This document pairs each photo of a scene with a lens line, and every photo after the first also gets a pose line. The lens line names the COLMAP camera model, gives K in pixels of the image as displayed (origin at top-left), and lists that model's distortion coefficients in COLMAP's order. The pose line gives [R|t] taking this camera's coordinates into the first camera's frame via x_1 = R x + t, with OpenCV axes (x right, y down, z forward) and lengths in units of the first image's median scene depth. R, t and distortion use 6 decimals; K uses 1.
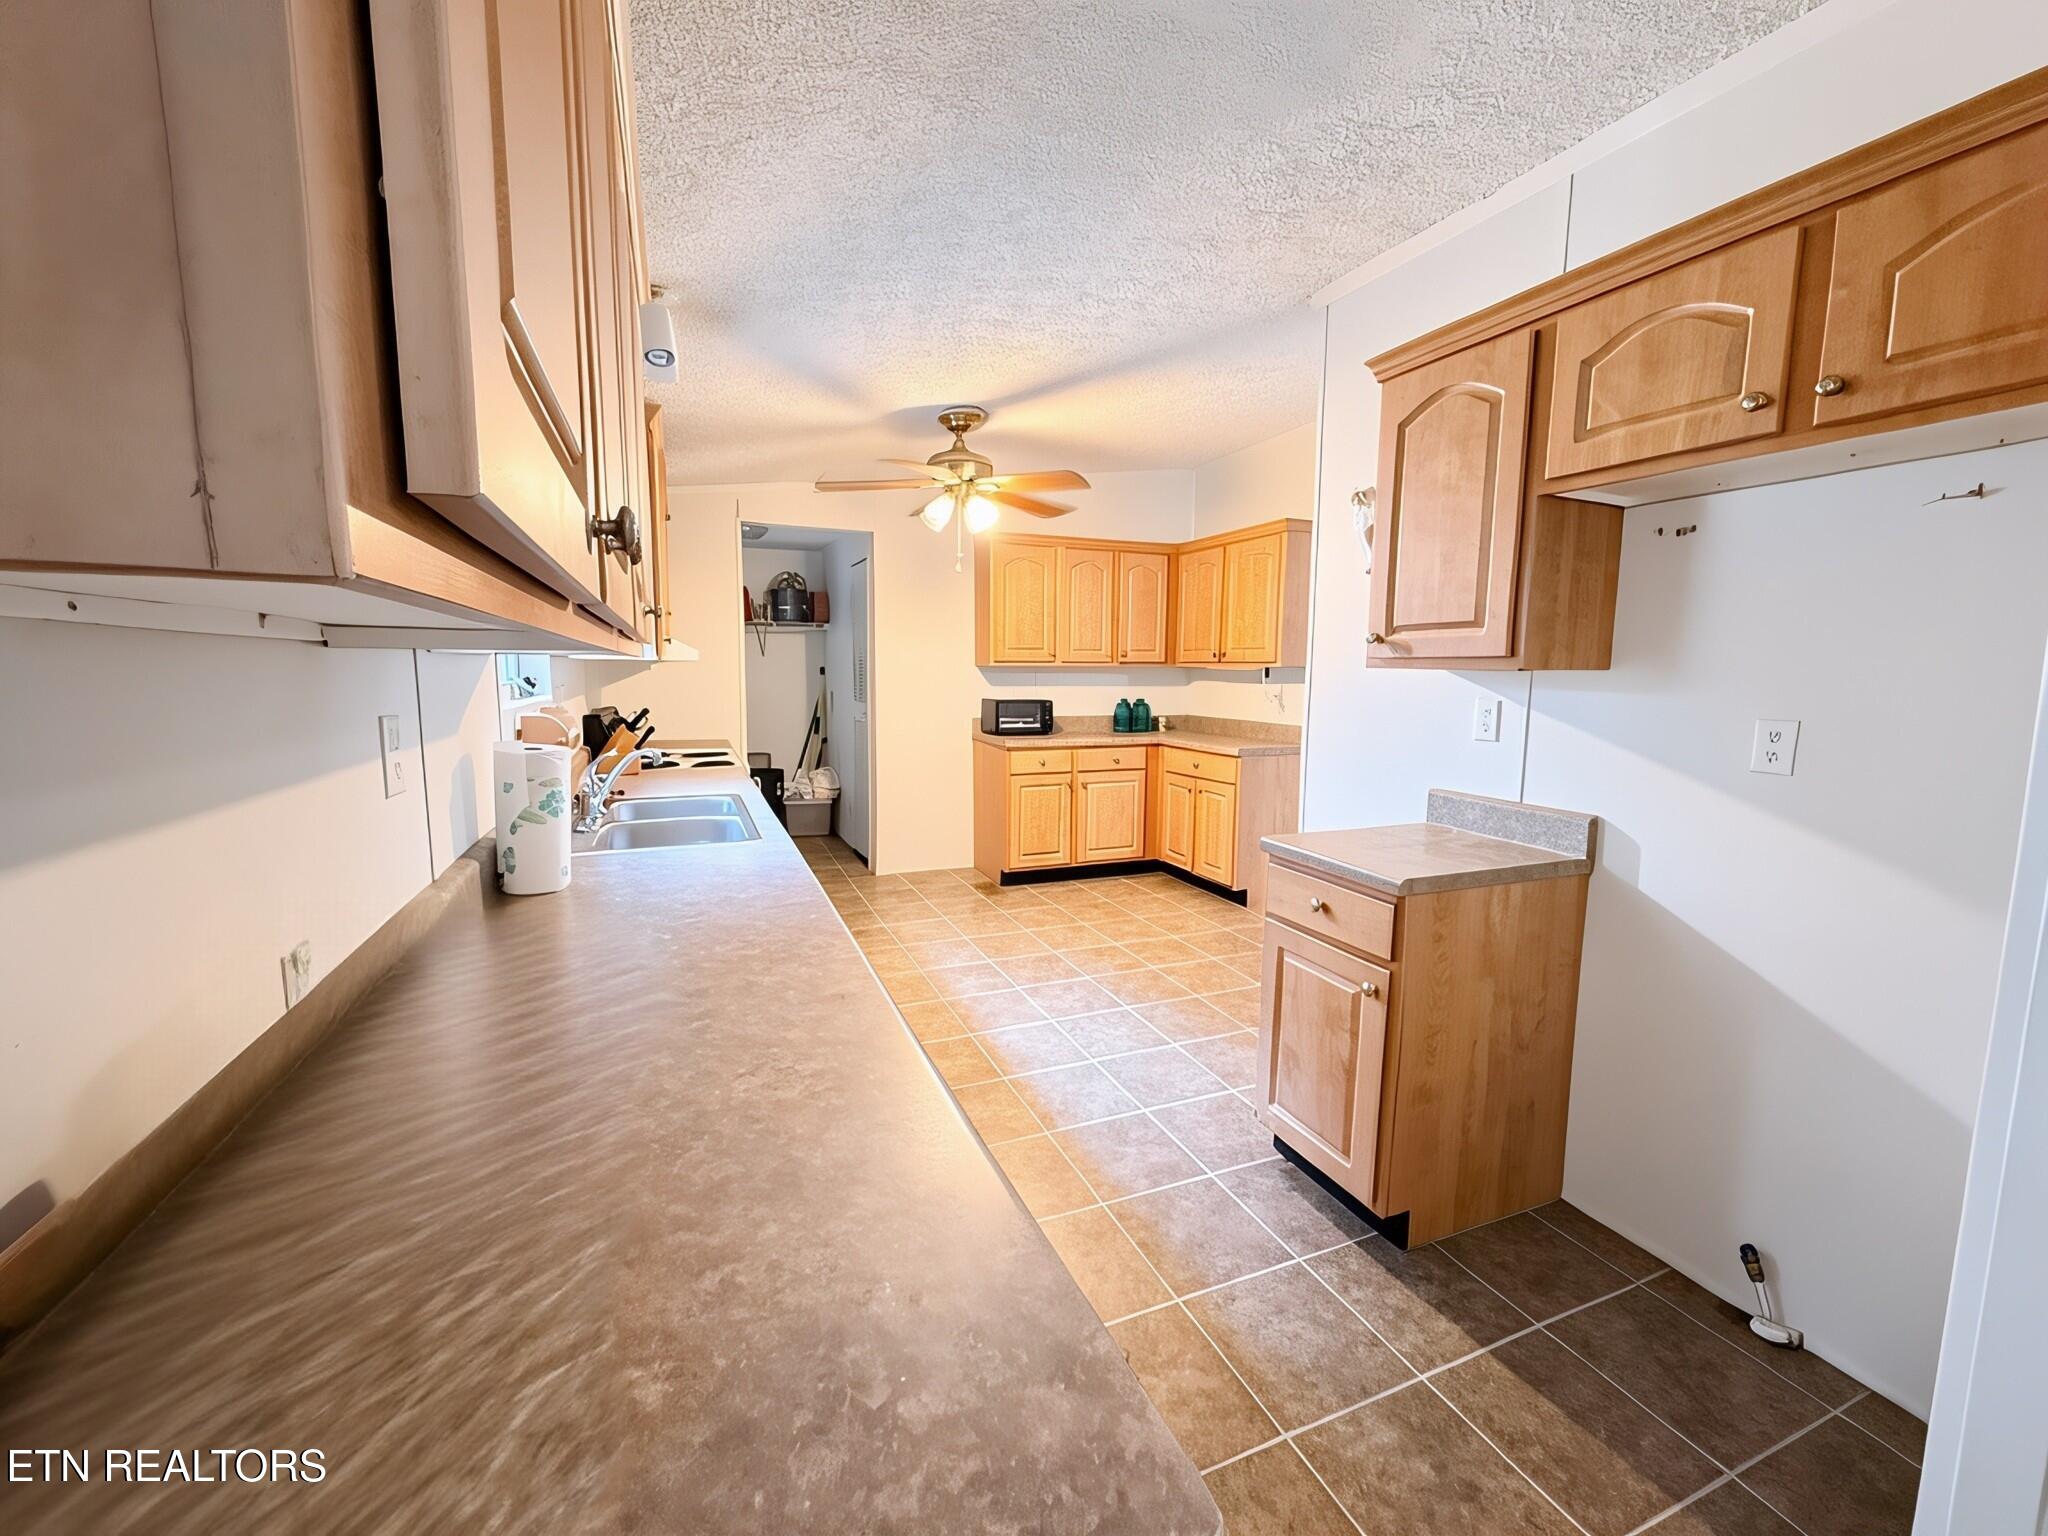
lens RADIAL K [[810.9, 0, 1015.2], [0, 810.9, 767.7], [0, 0, 1]] dist [-0.000669, -0.000431]
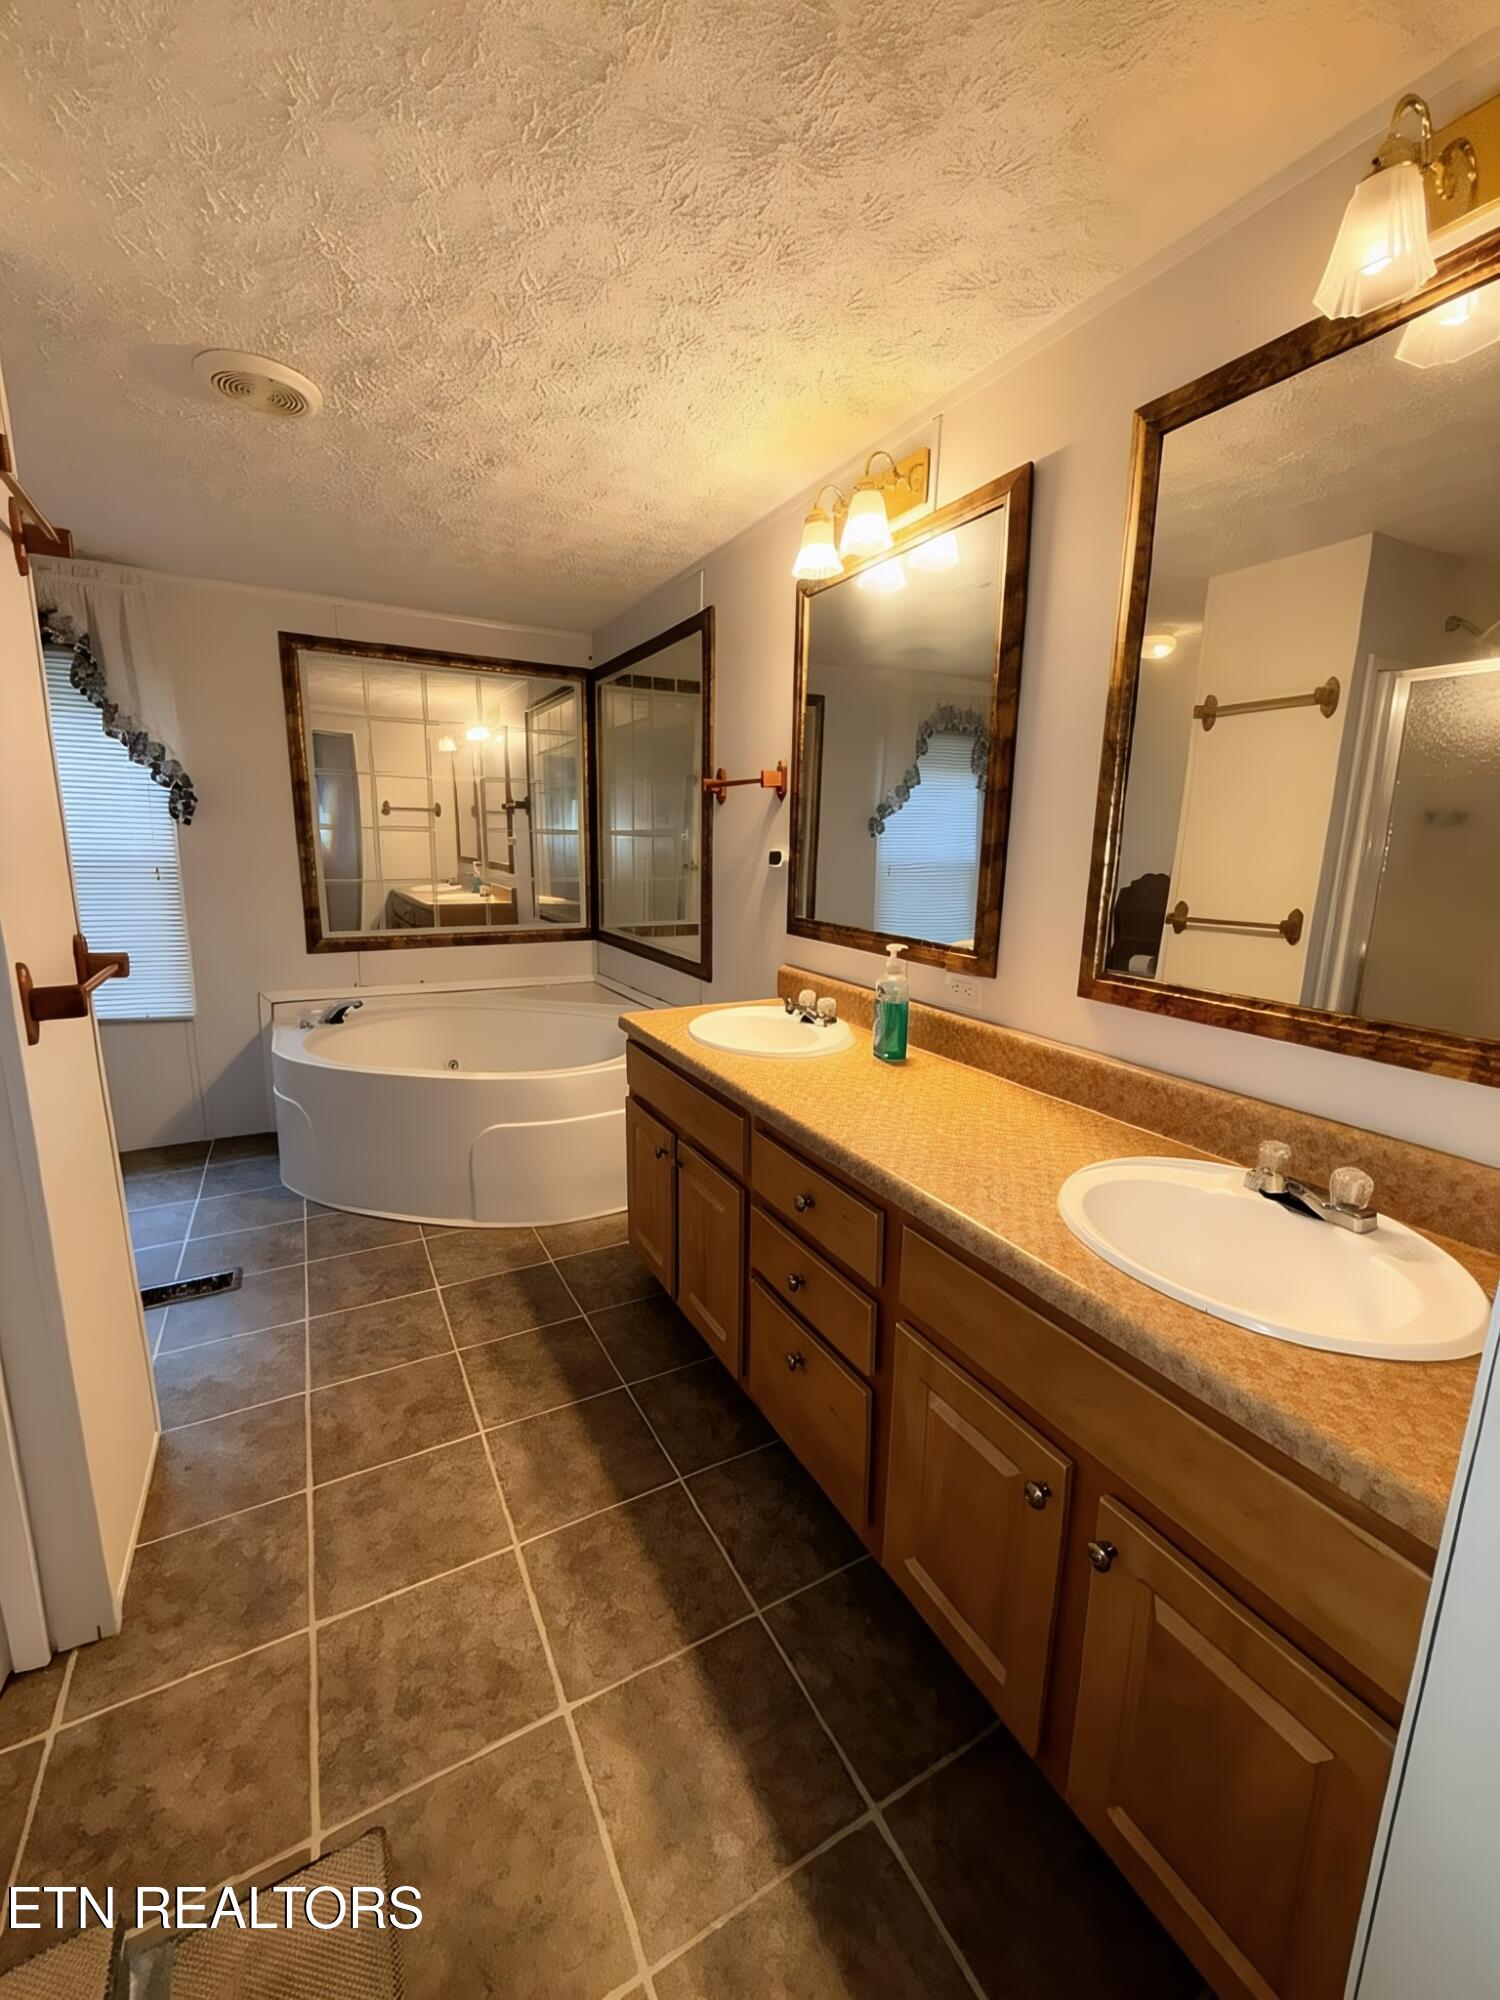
lens RADIAL K [[791.9, 0, 755.8], [0, 791.9, 990.0], [0, 0, 1]] dist [-0.000669, -0.000431]
pose [[0.123980, 0.180919, -0.975652, 0.579849], [-0.144685, 0.976026, 0.162603, -0.134505], [0.981680, 0.121003, 0.147184, 1.142464]]
